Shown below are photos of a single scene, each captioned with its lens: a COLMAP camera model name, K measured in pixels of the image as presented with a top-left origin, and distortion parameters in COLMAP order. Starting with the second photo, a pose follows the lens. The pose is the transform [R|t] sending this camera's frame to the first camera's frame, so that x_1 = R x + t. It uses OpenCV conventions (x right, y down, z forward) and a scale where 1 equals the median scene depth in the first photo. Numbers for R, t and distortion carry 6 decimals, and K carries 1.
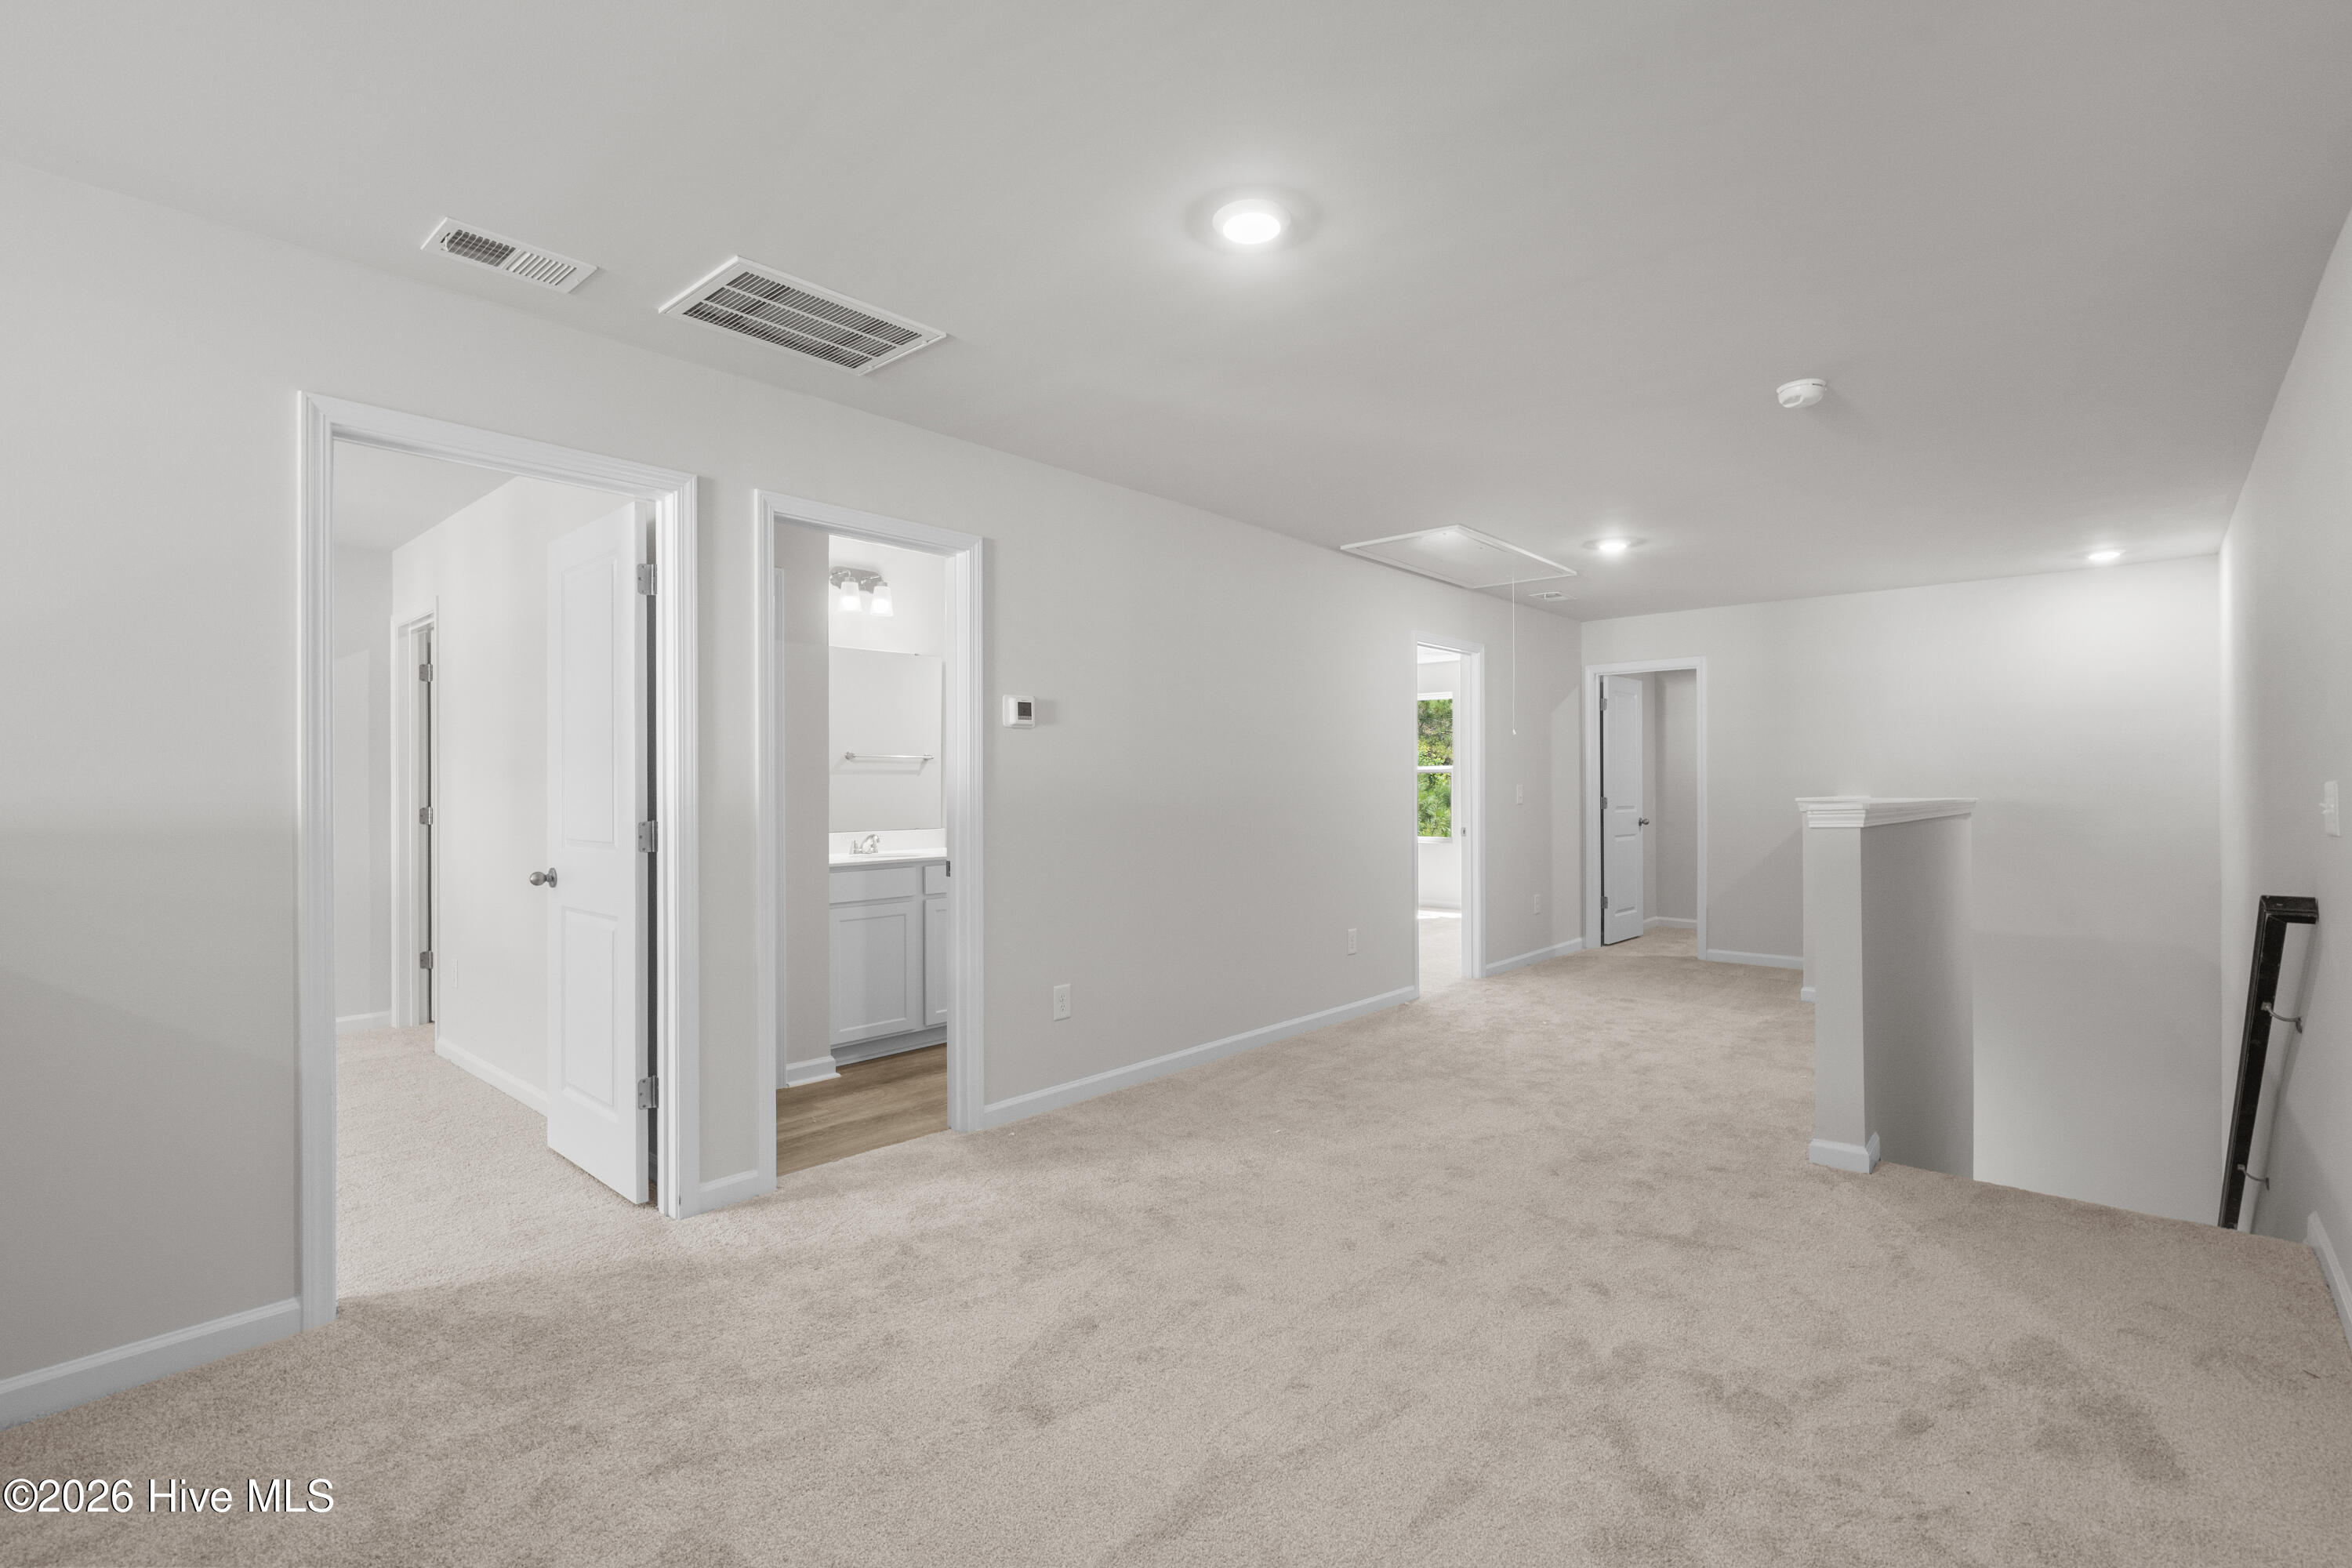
lens RADIAL K [[1062.2, 0, 1165.9], [0, 1062.2, 786.6], [0, 0, 1]] dist [-0.005320, 0.001370]
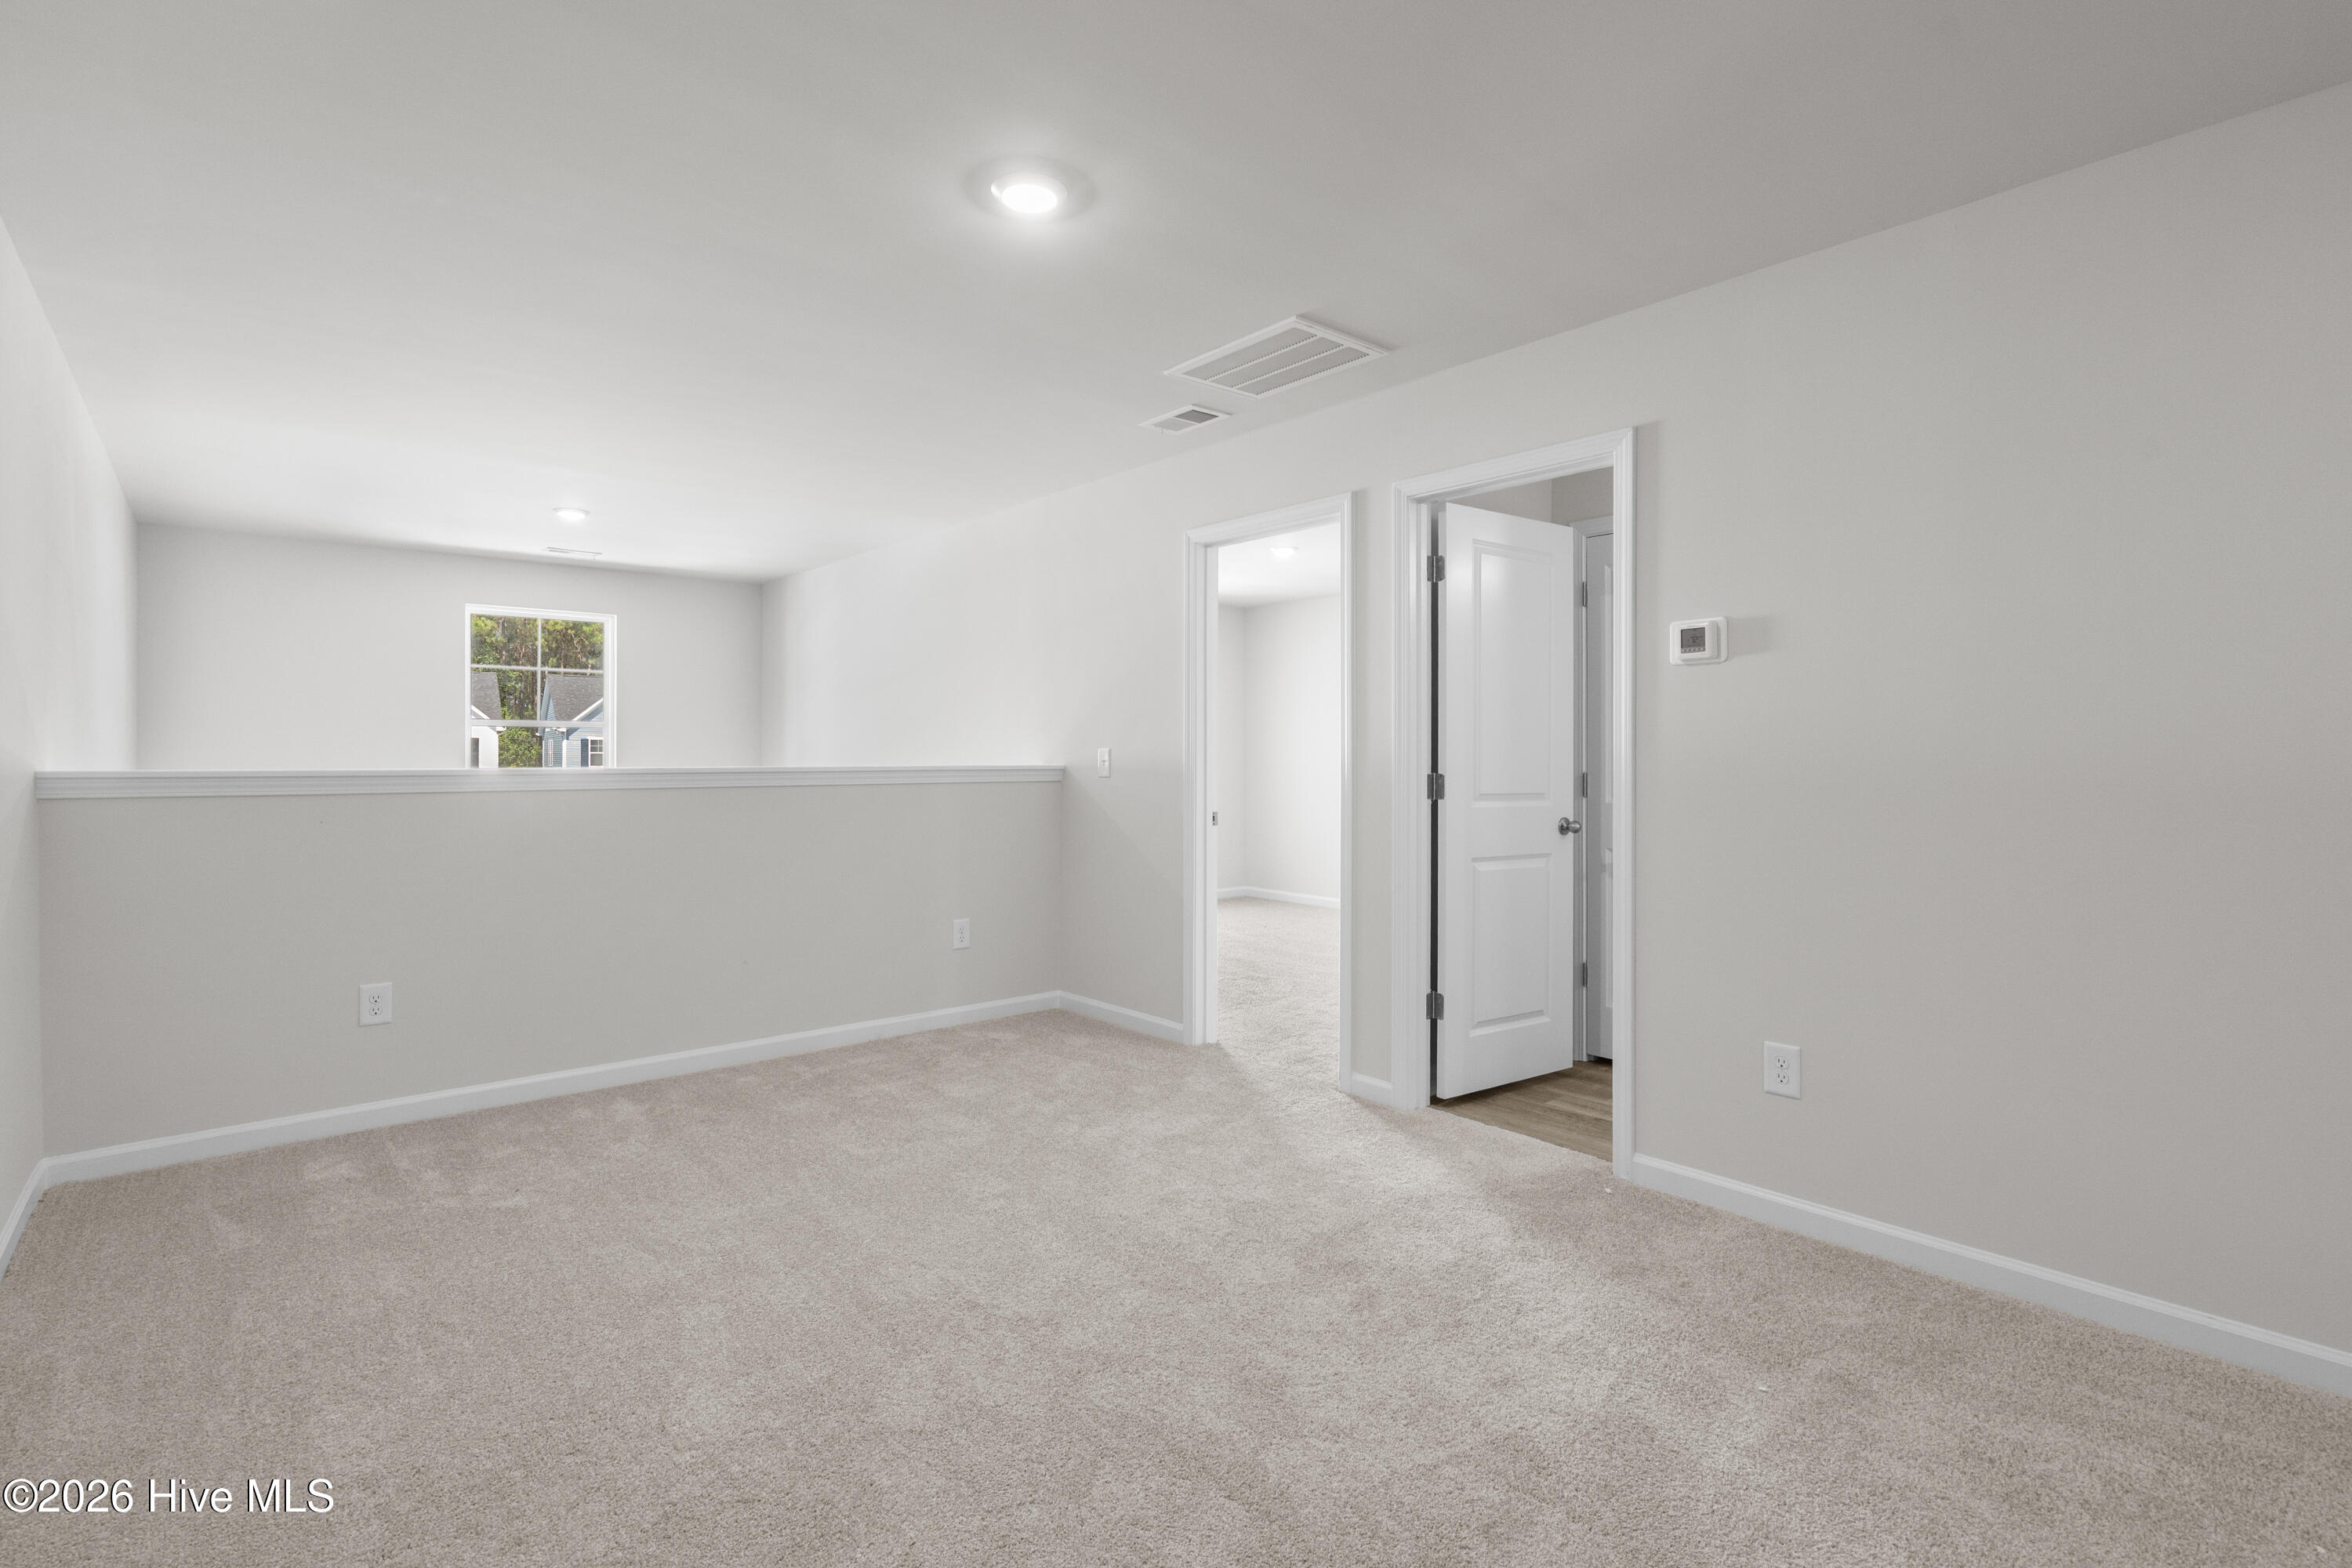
lens RADIAL K [[1062.2, 0, 1160.7], [0, 1062.2, 773.0], [0, 0, 1]] dist [-0.005320, 0.001370]
pose [[-0.127421, 0.010687, -0.991791, 0.693253], [0.001080, 0.999943, 0.010636, 0.011544], [0.991848, 0.000284, -0.127426, 0.801147]]
